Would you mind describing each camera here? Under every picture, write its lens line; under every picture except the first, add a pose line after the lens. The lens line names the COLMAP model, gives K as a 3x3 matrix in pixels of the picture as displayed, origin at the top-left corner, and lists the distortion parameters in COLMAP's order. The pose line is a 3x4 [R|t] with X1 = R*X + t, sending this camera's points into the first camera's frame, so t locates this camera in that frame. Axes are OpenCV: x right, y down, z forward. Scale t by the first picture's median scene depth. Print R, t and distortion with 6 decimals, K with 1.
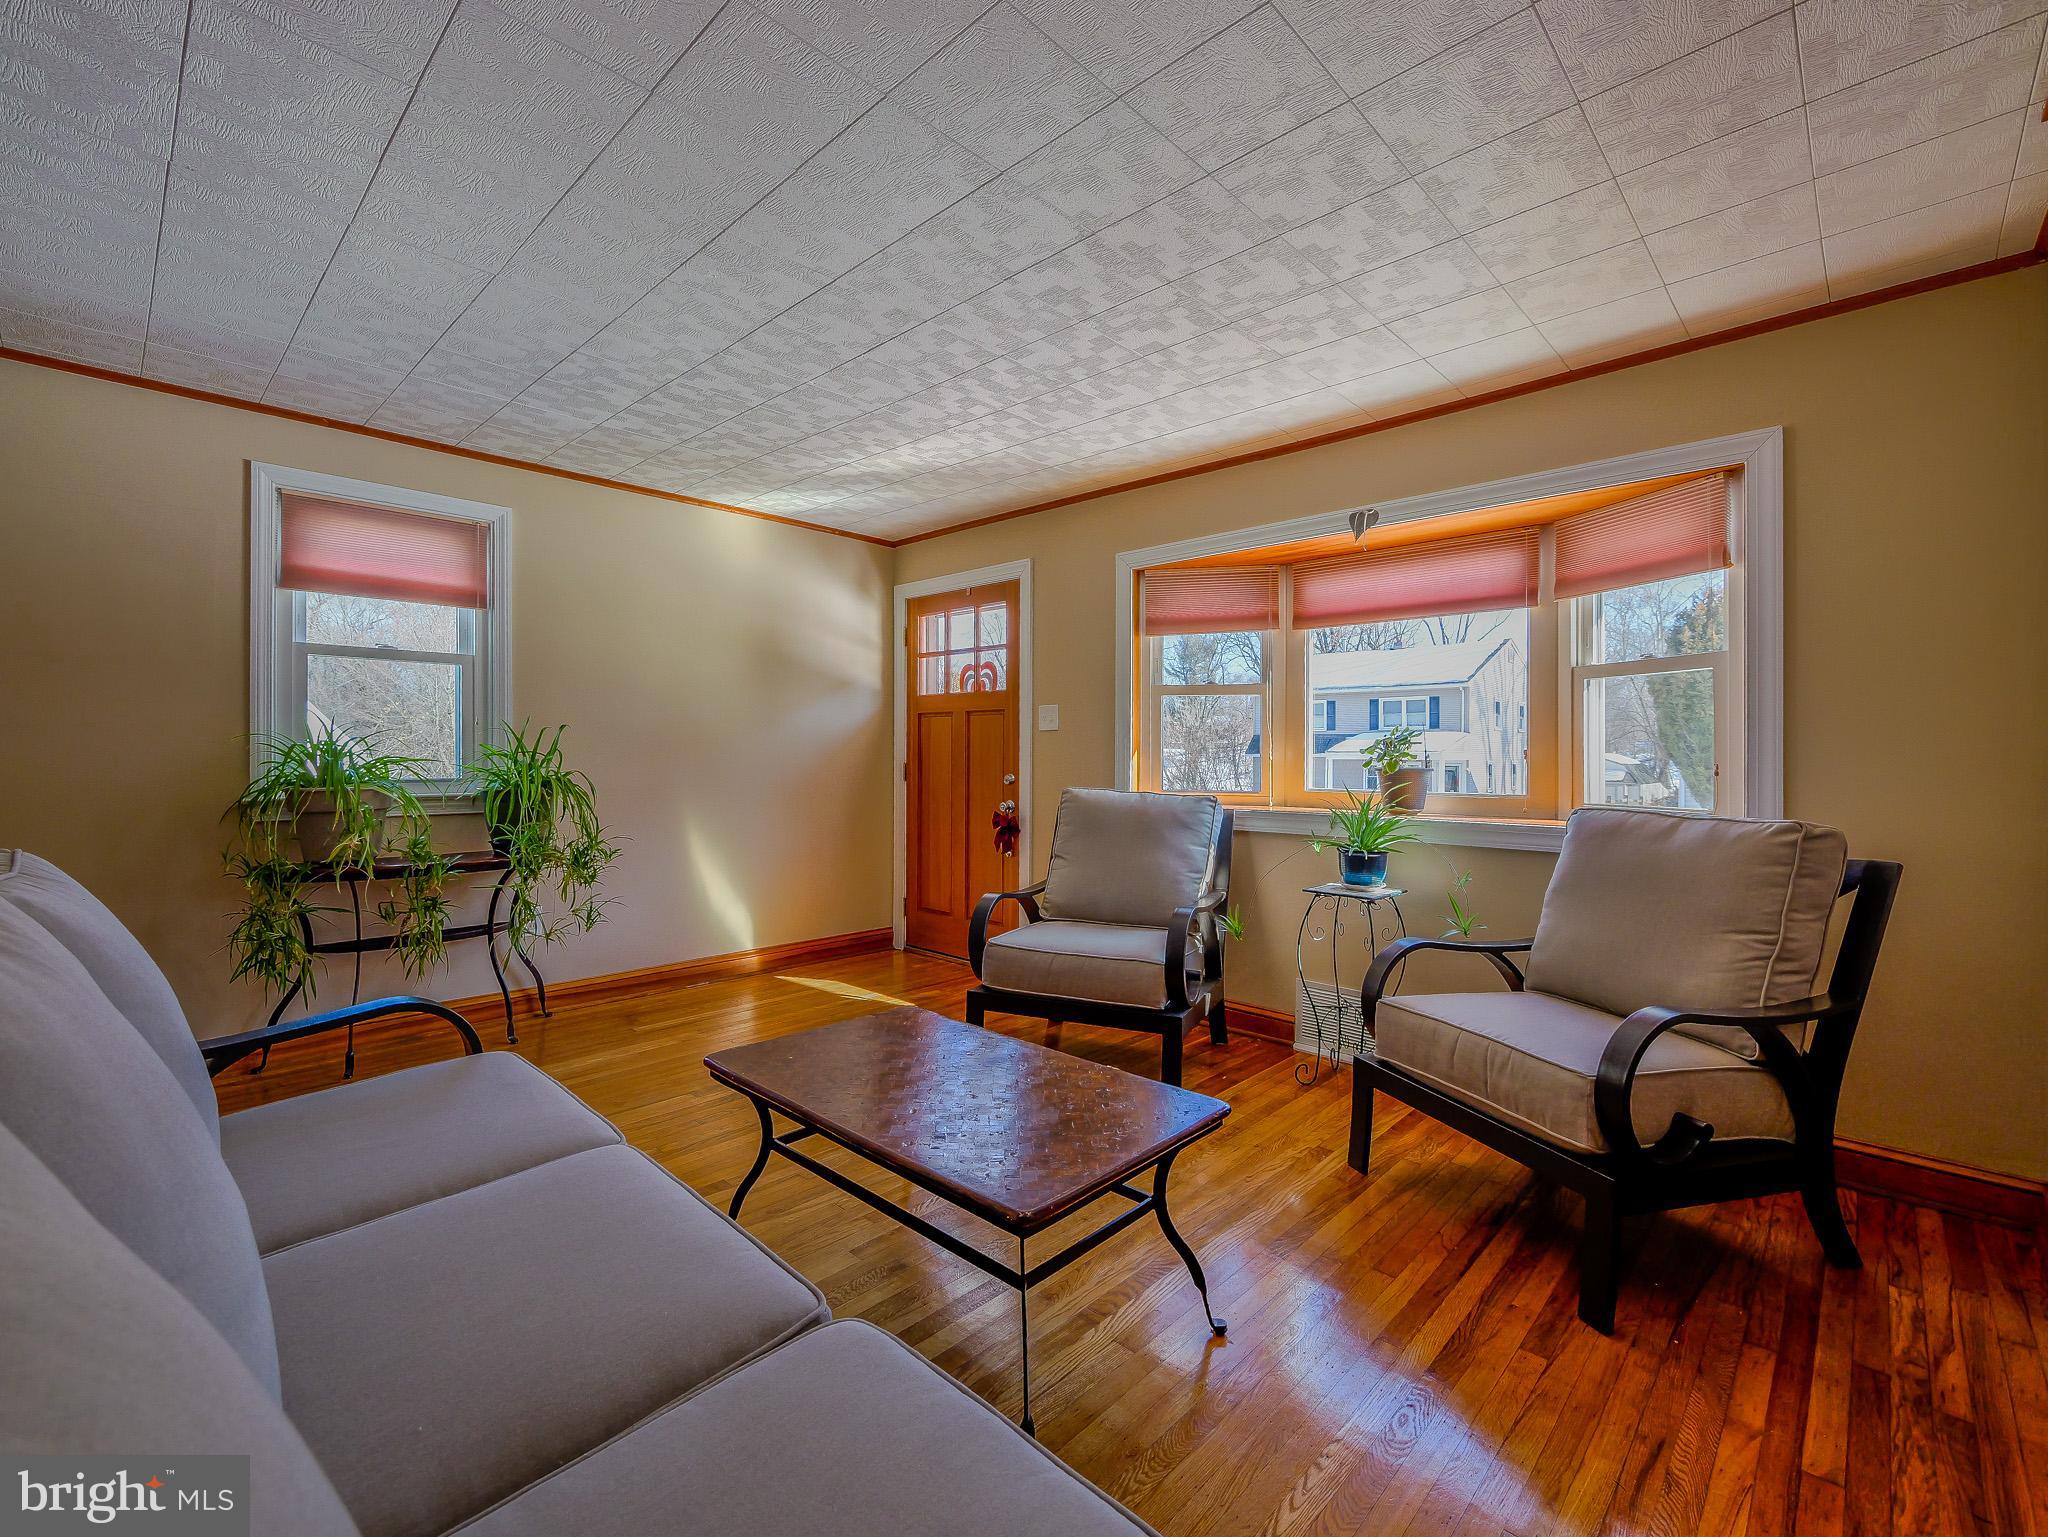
lens RADIAL K [[890.4, 0, 1043.6], [0, 890.4, 758.9], [0, 0, 1]] dist [-0.004715, -0.000655]
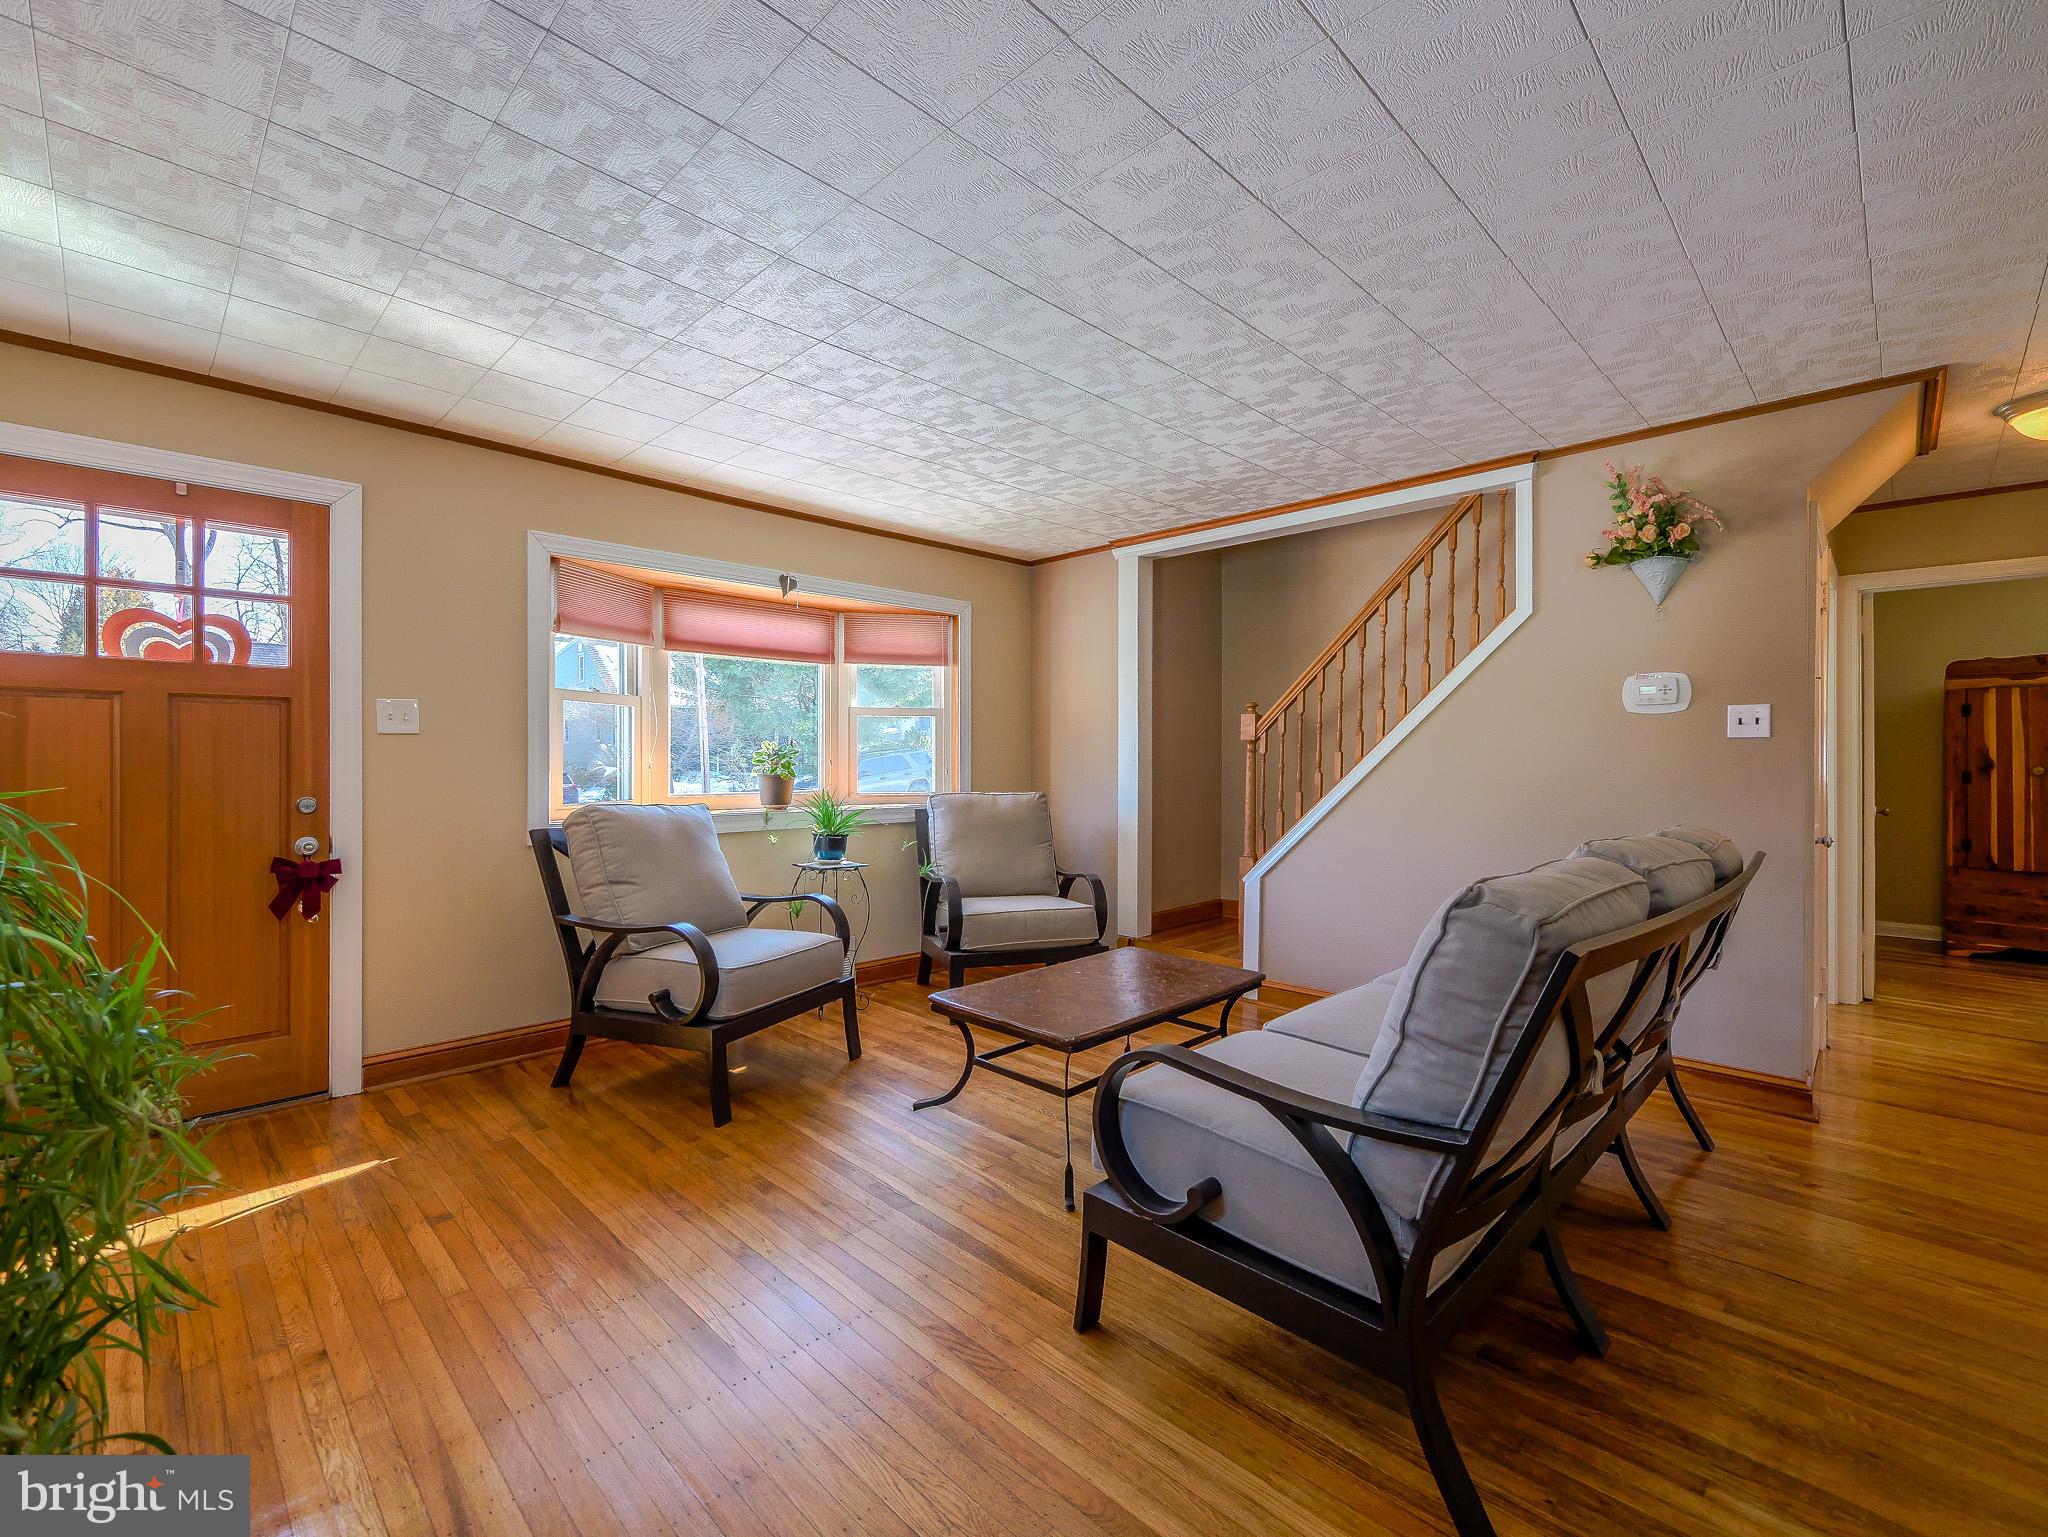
lens RADIAL K [[854.4, 0, 1029.6], [0, 854.4, 763.1], [0, 0, 1]] dist [-0.007158, 0.000753]
pose [[0.040745, -0.011474, 0.999104, -0.803325], [0.002364, 0.999932, 0.011387, -0.017601], [-0.999167, 0.001898, 0.040770, 0.551141]]
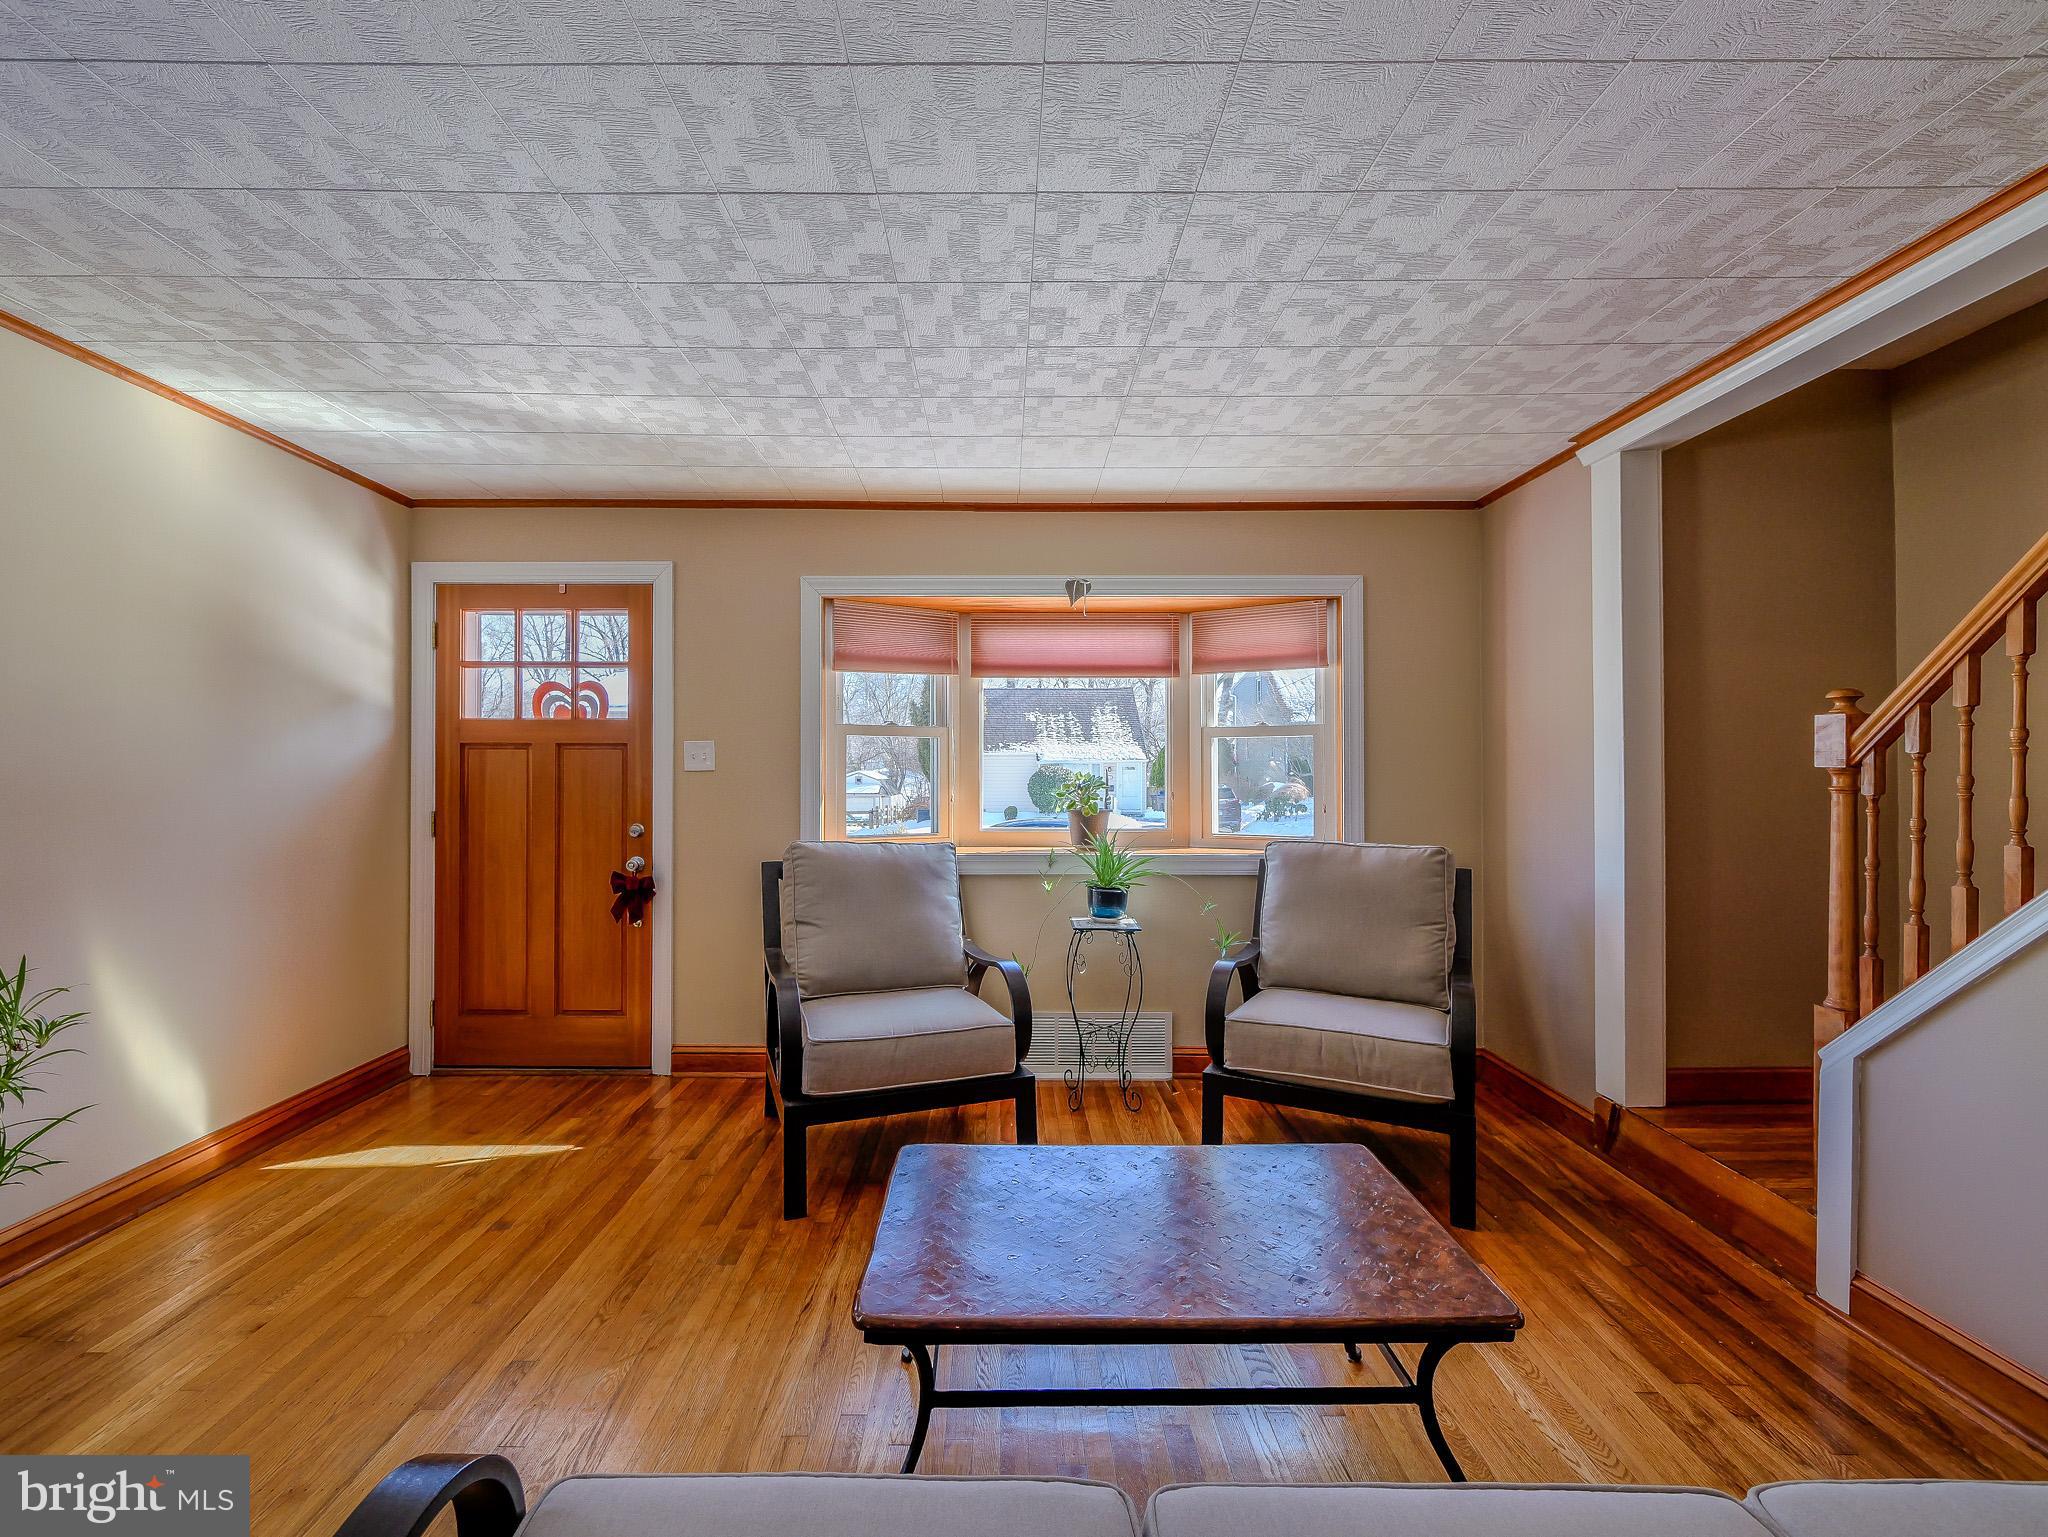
lens RADIAL K [[854.4, 0, 1017.1], [0, 854.4, 768.3], [0, 0, 1]] dist [-0.007158, 0.000753]
pose [[0.727898, 0.000203, 0.685685, -0.395142], [0.004788, 0.999974, -0.005379, -0.034550], [-0.685669, 0.007198, 0.727878, 0.252860]]
